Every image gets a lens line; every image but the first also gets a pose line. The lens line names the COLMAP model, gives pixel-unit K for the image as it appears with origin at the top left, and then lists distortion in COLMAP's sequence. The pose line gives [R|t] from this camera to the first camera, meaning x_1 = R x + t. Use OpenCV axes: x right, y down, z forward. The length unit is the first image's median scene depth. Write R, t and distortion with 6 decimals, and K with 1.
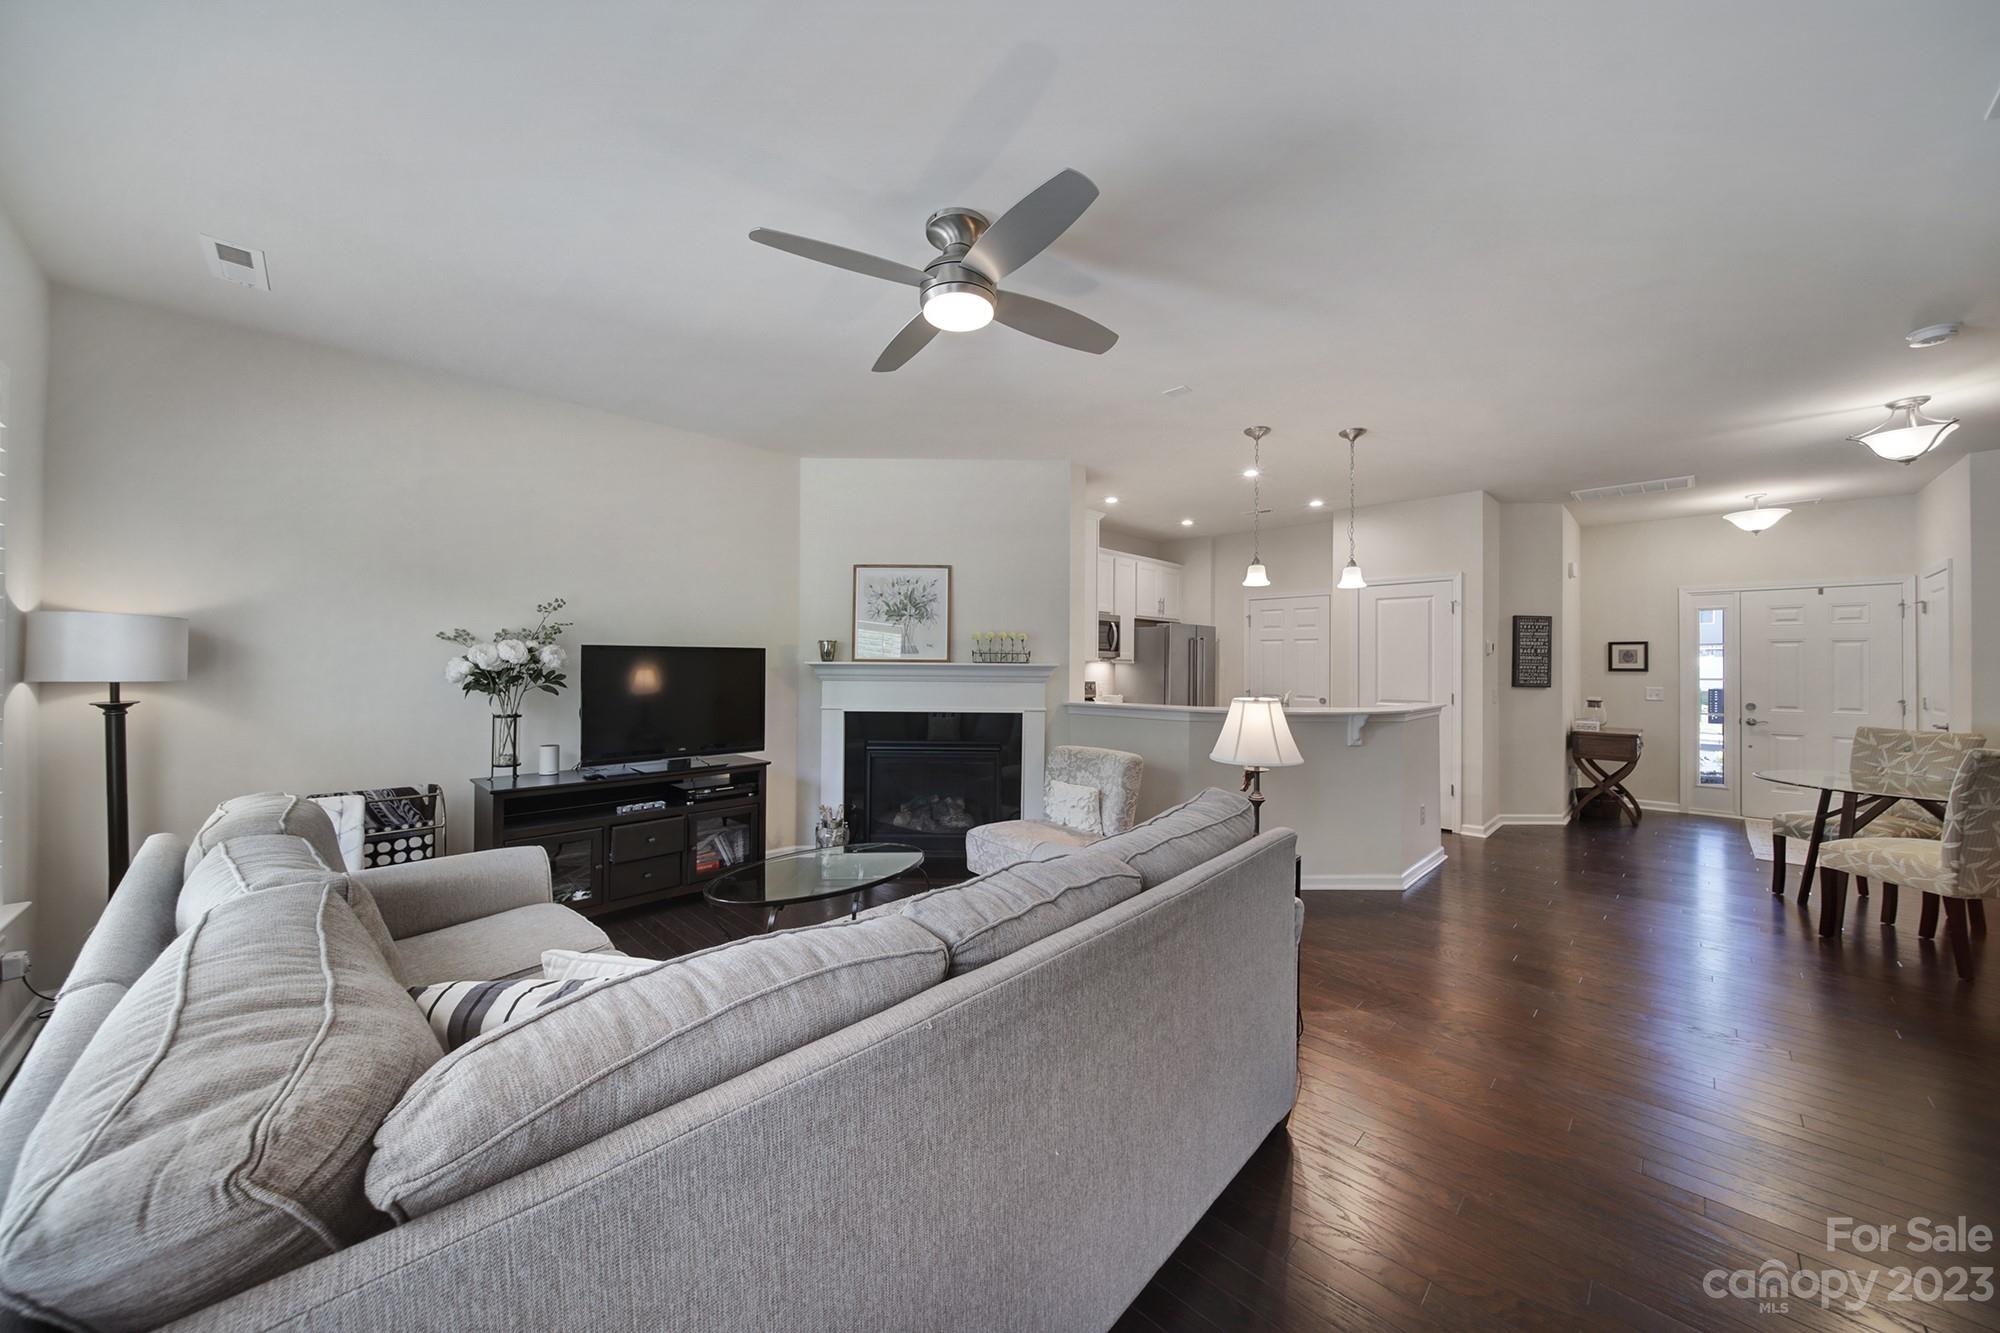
lens RADIAL K [[700.3, 0, 989.6], [0, 700.3, 669.0], [0, 0, 1]] dist [0.001071, -0.002423]
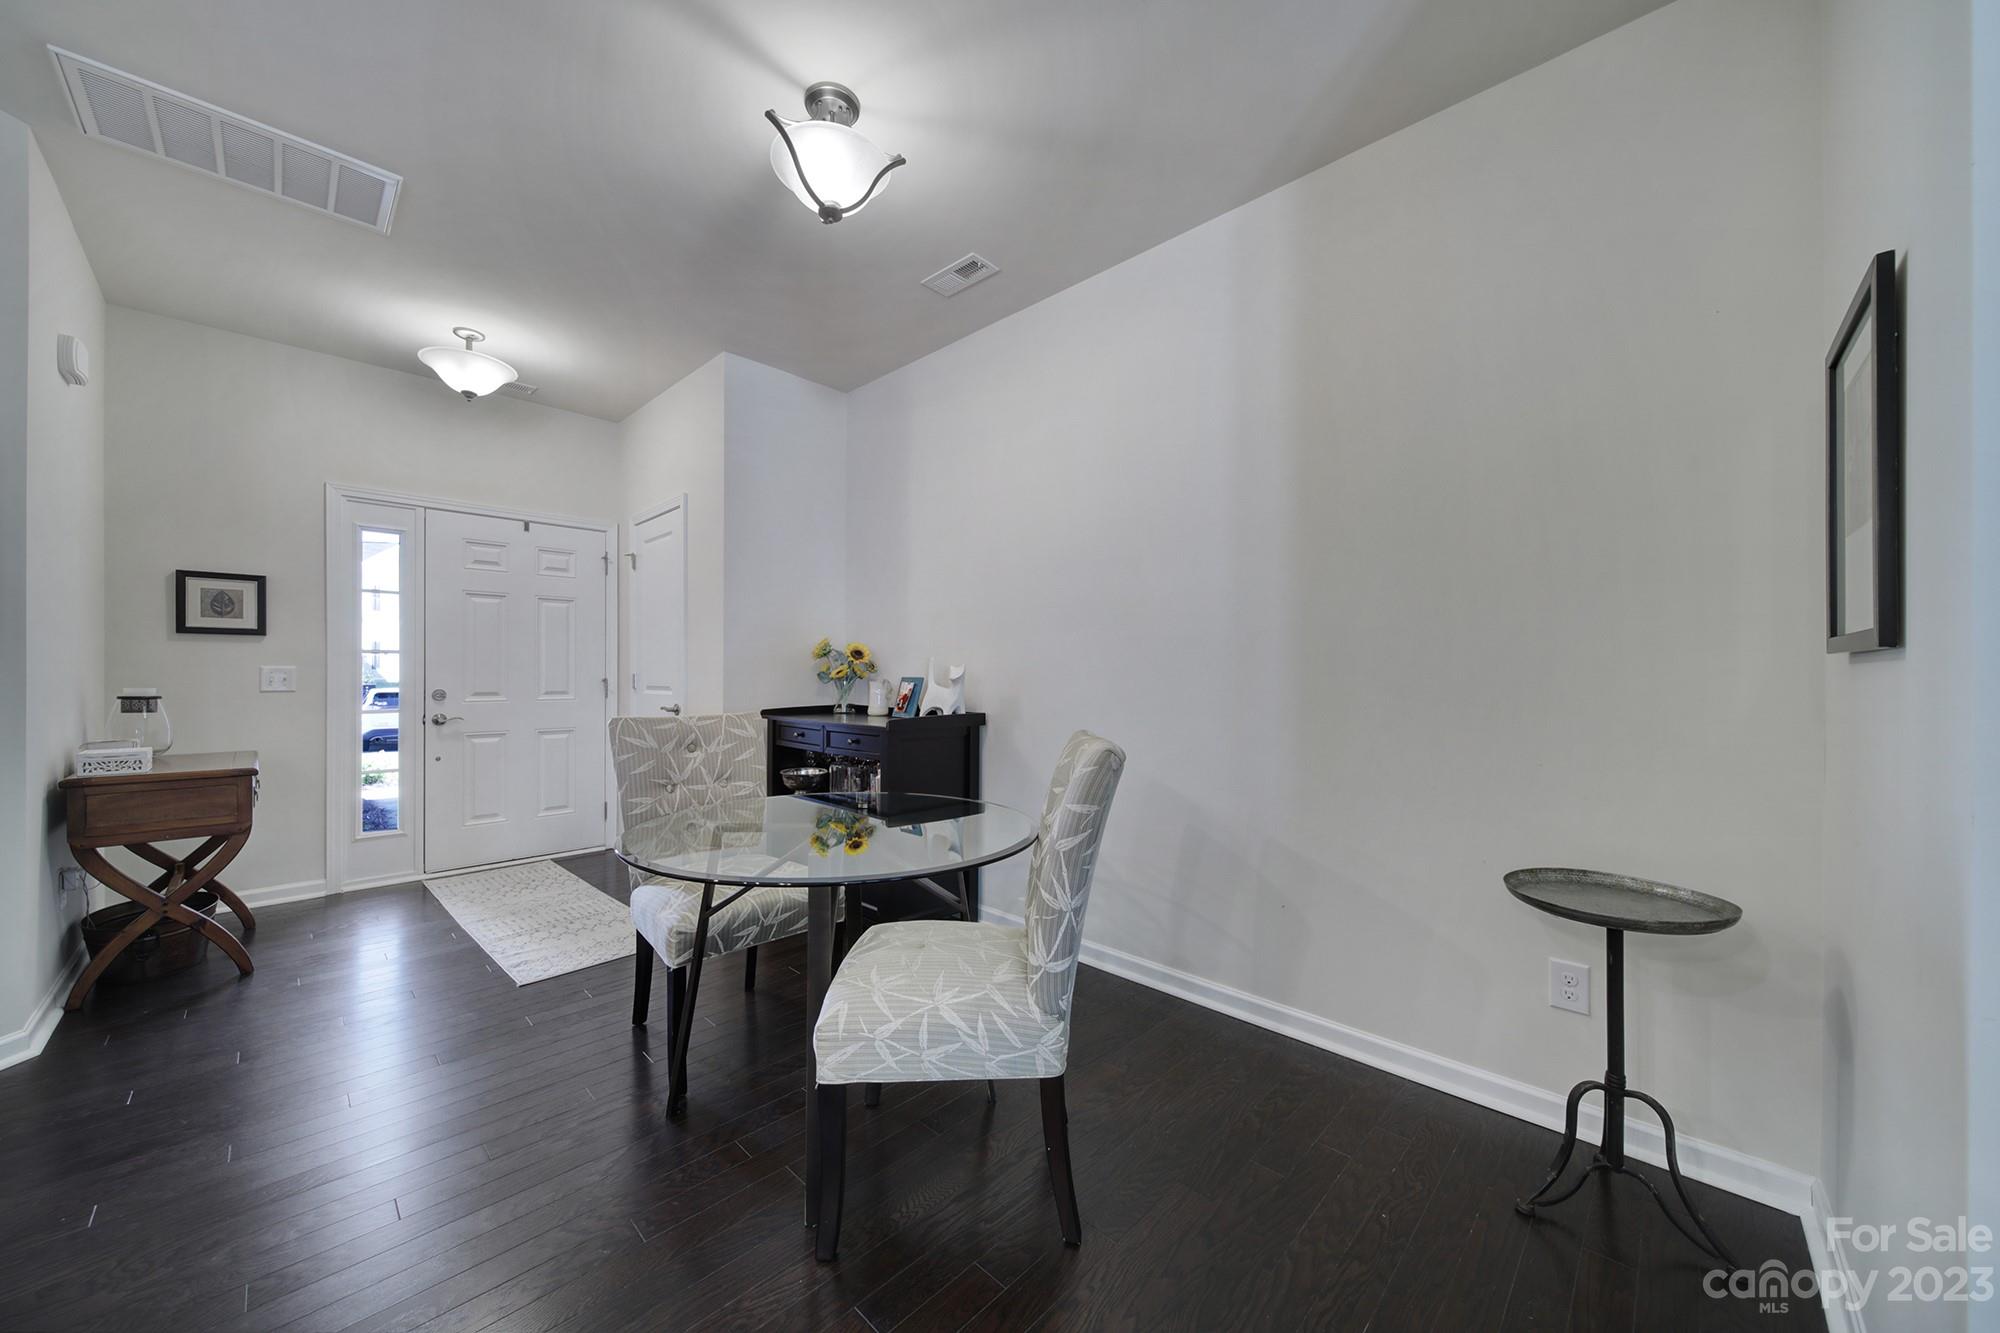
lens RADIAL K [[713.5, 0, 1000.0], [0, 713.5, 666.5], [0, 0, 1]] dist [0.000597, -0.000042]
pose [[-0.014365, 0.002522, 0.999894, 0.579781], [-0.001727, 0.999995, -0.002547, 0.037821], [-0.999895, -0.001763, -0.014360, 0.662604]]
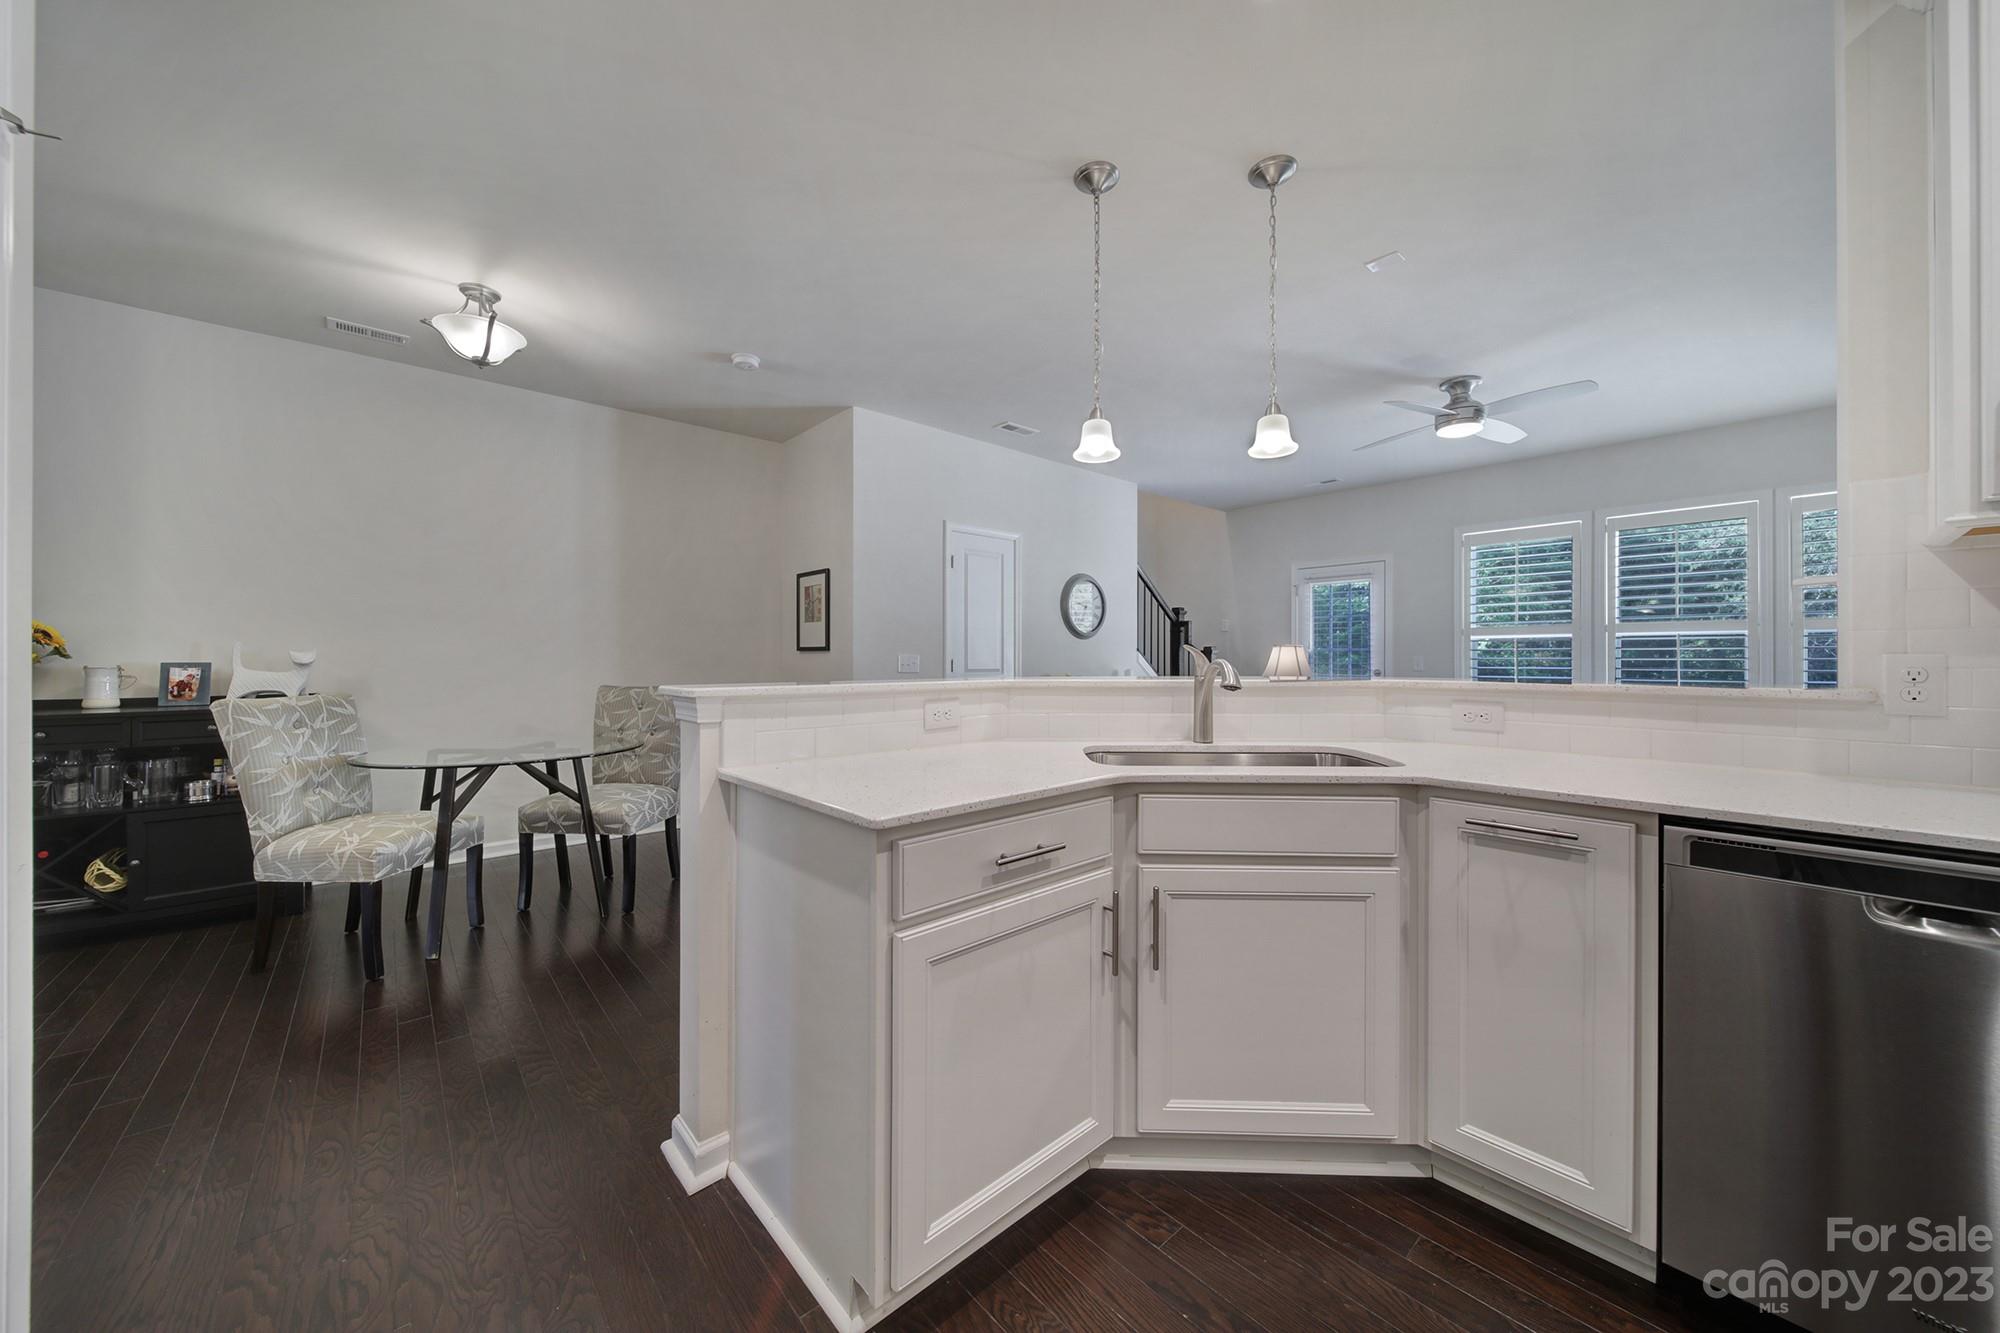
lens RADIAL K [[701.6, 0, 994.8], [0, 701.6, 662.9], [0, 0, 1]] dist [-0.003691, -0.000389]
pose [[-0.998254, -0.006338, 0.058719, 0.507851], [-0.005661, 0.999916, 0.011691, 0.035167], [-0.058789, 0.011338, -0.998206, 1.371644]]
